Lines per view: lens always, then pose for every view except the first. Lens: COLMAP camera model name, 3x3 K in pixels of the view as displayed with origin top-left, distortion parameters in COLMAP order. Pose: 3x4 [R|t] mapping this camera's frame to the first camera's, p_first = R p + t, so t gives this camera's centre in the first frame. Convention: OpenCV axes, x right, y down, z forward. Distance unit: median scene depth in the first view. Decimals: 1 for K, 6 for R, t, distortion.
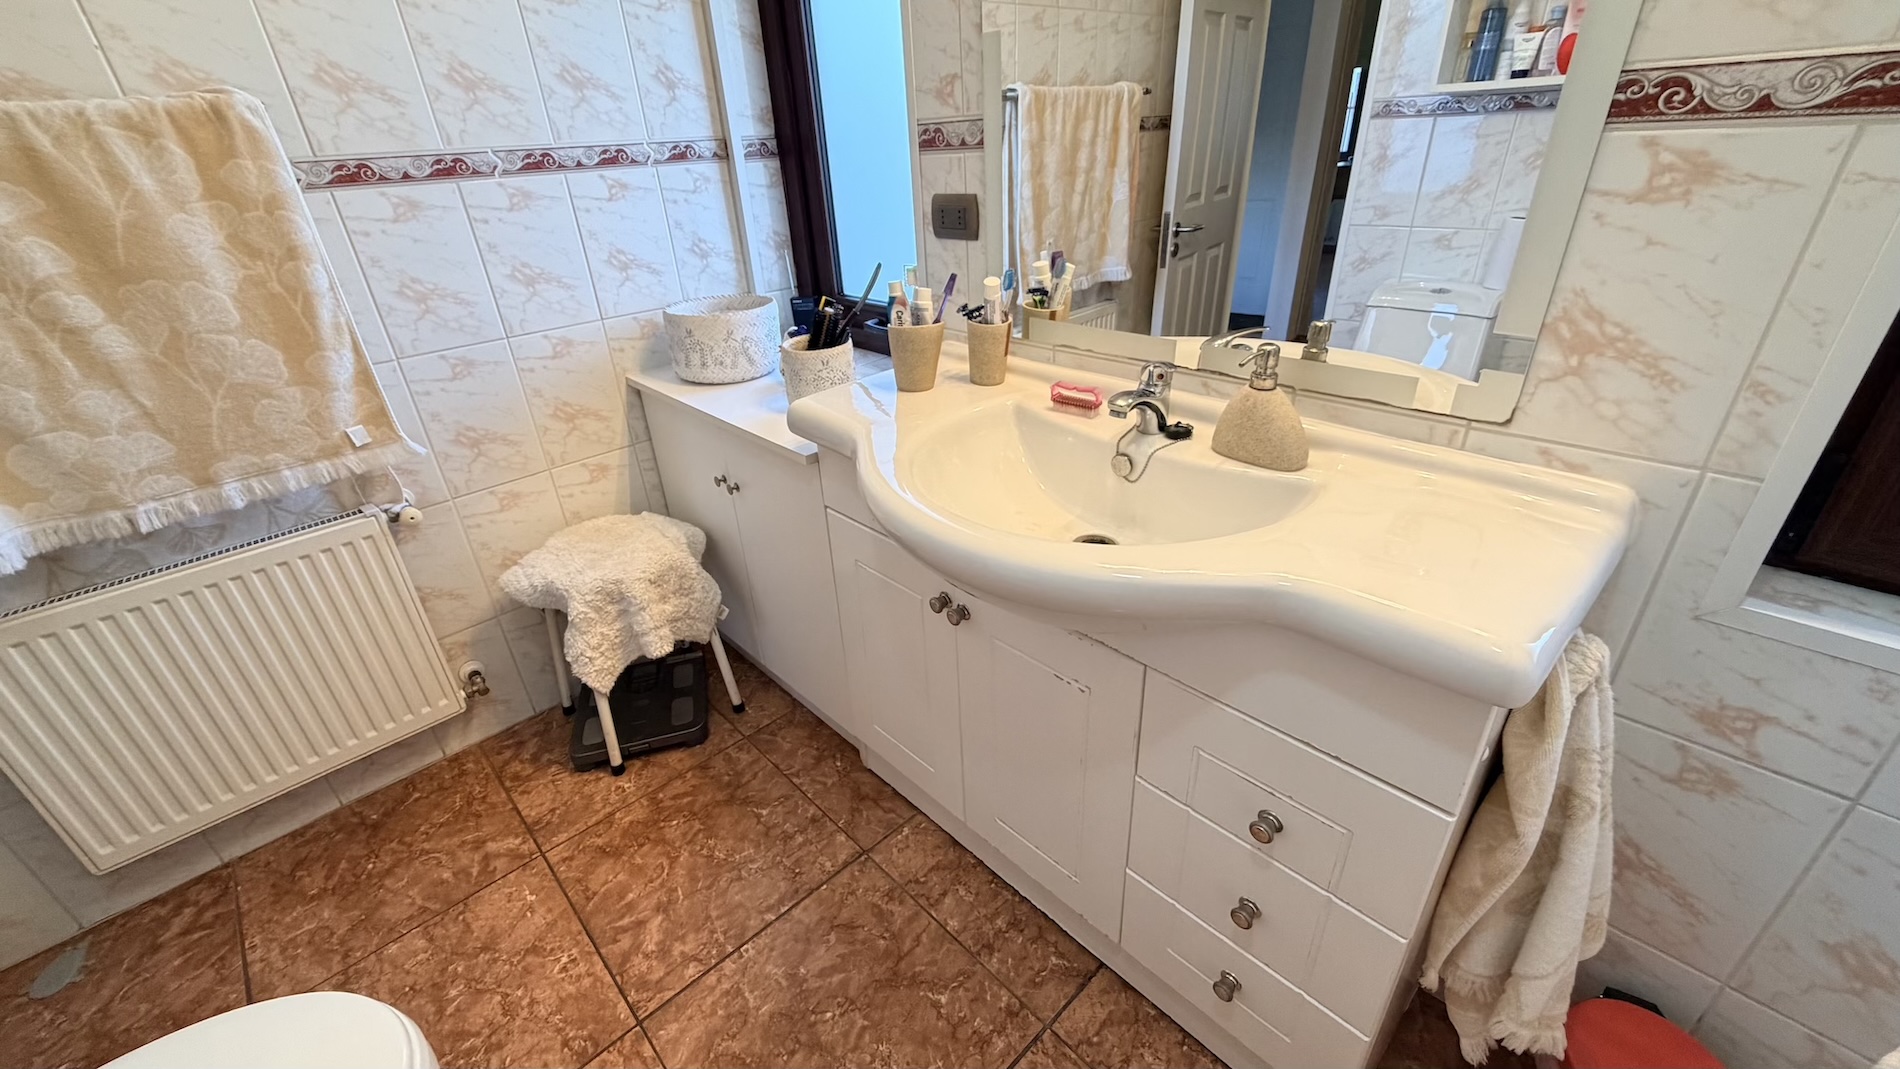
lens RADIAL K [[759.8, 0, 945.8], [0, 759.8, 532.7], [0, 0, 1]] dist [0.001724, 0.000190]
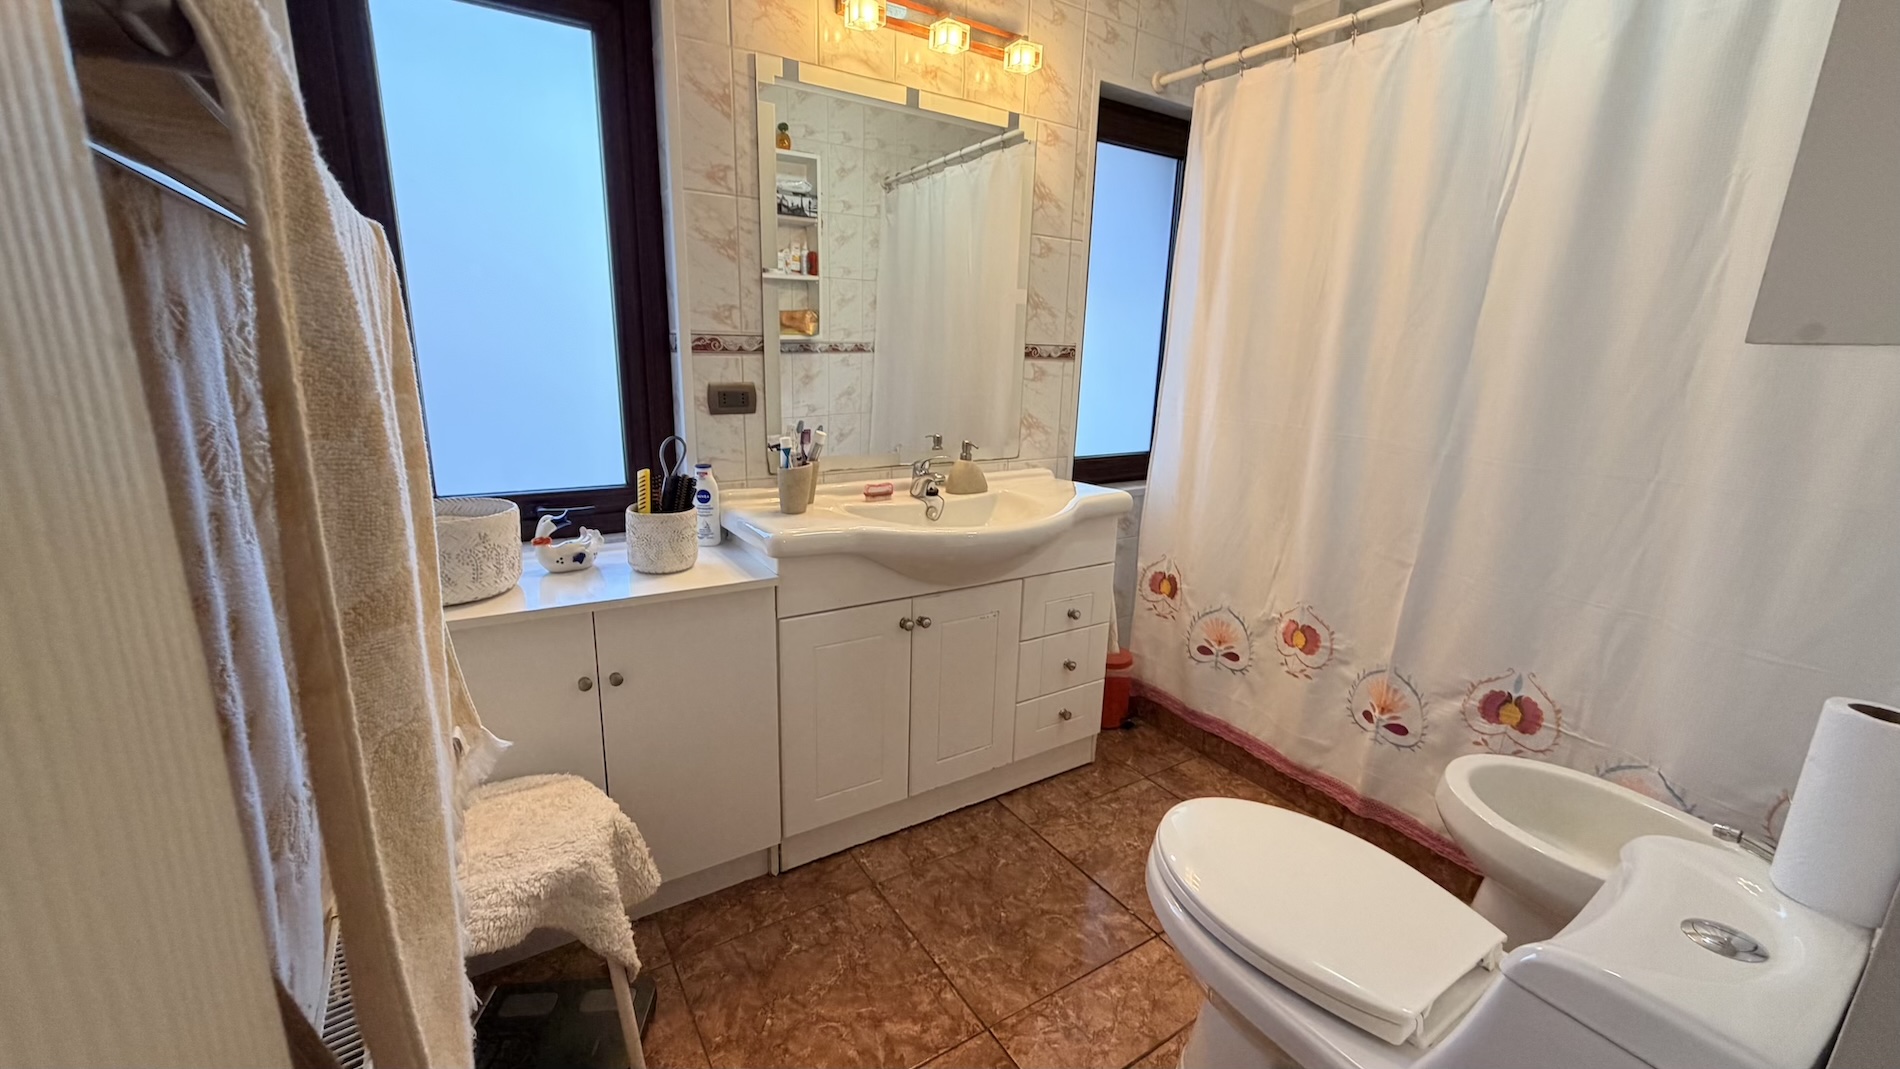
lens RADIAL K [[759.8, 0, 939.9], [0, 759.8, 538.8], [0, 0, 1]] dist [0.001724, 0.000190]
pose [[0.185352, -0.181326, 0.965798, -1.356187], [0.427296, 0.899921, 0.086953, -0.158328], [-0.884908, 0.396565, 0.244282, 0.464608]]
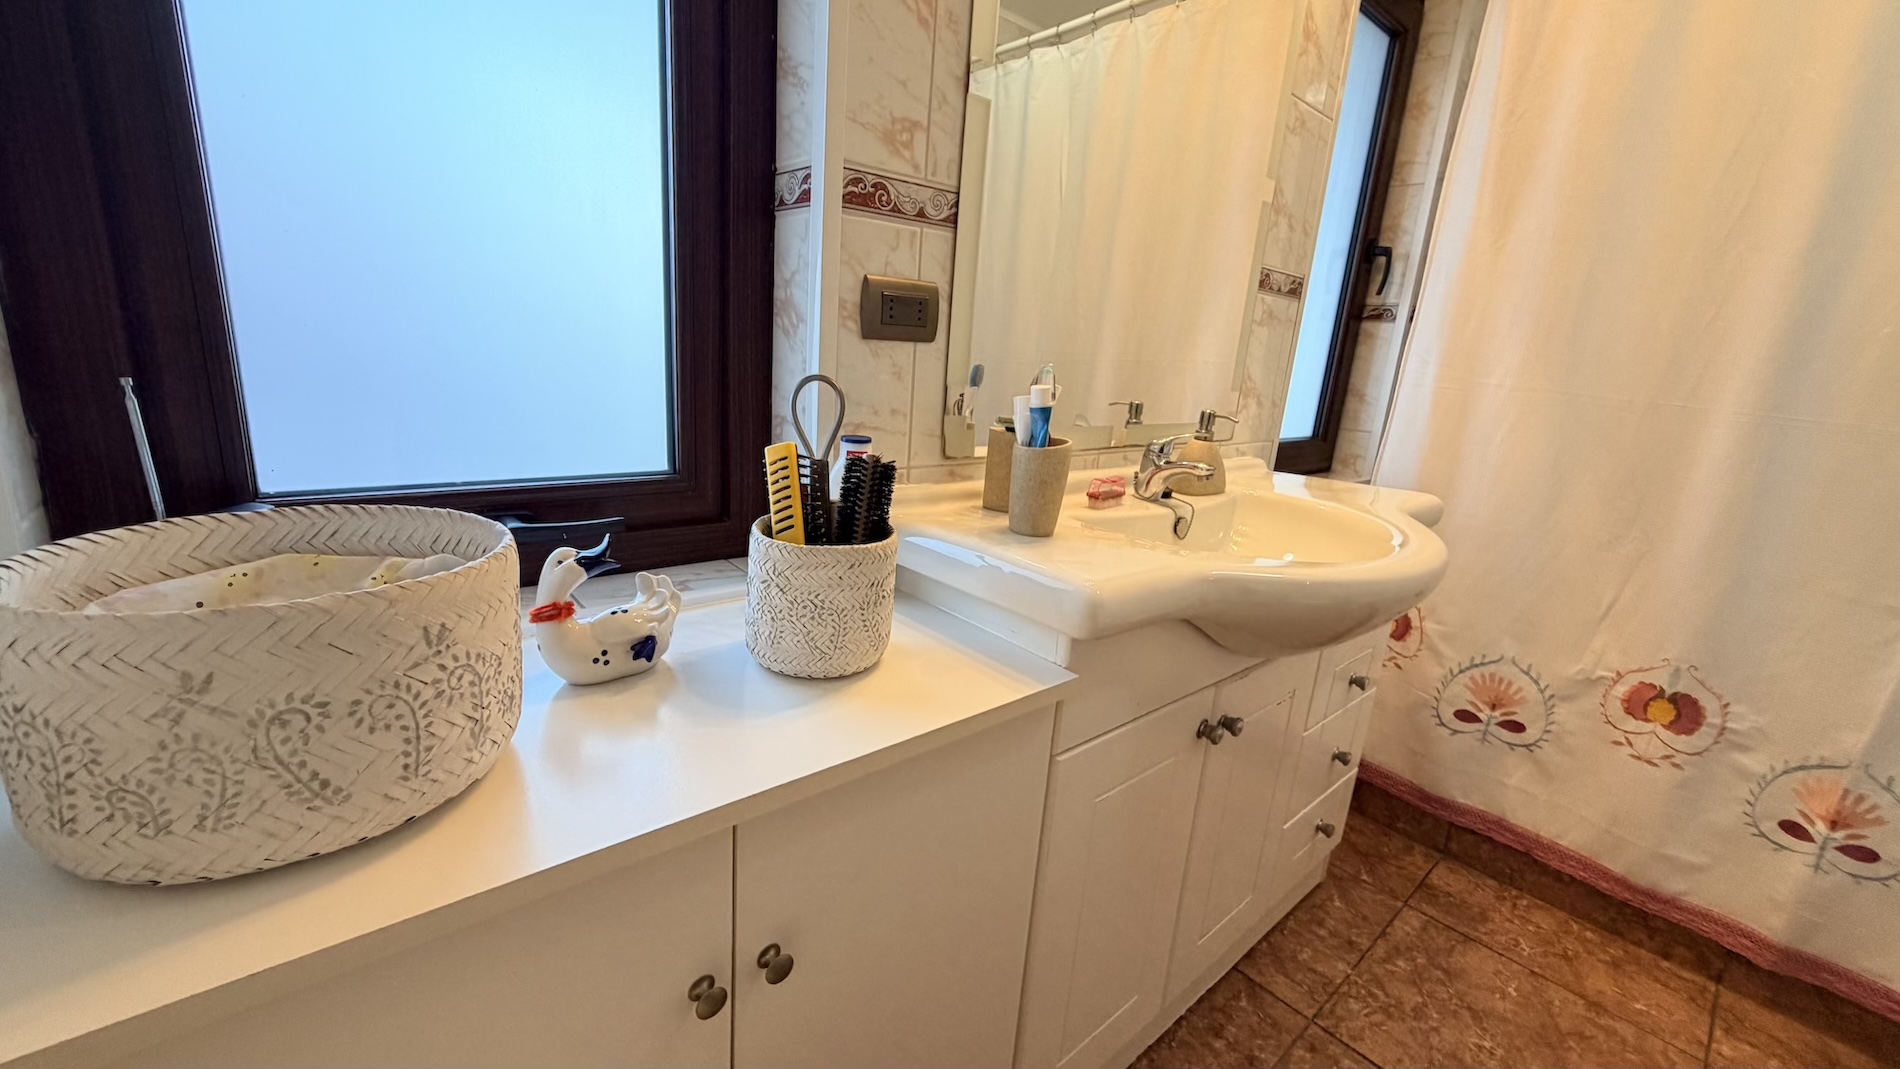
lens RADIAL K [[759.8, 0, 941.4], [0, 759.8, 538.0], [0, 0, 1]] dist [0.001724, 0.000190]
pose [[0.028545, -0.197563, 0.979874, -0.762254], [0.401822, 0.899852, 0.169724, -0.349627], [-0.915273, 0.388890, 0.105071, 1.032089]]
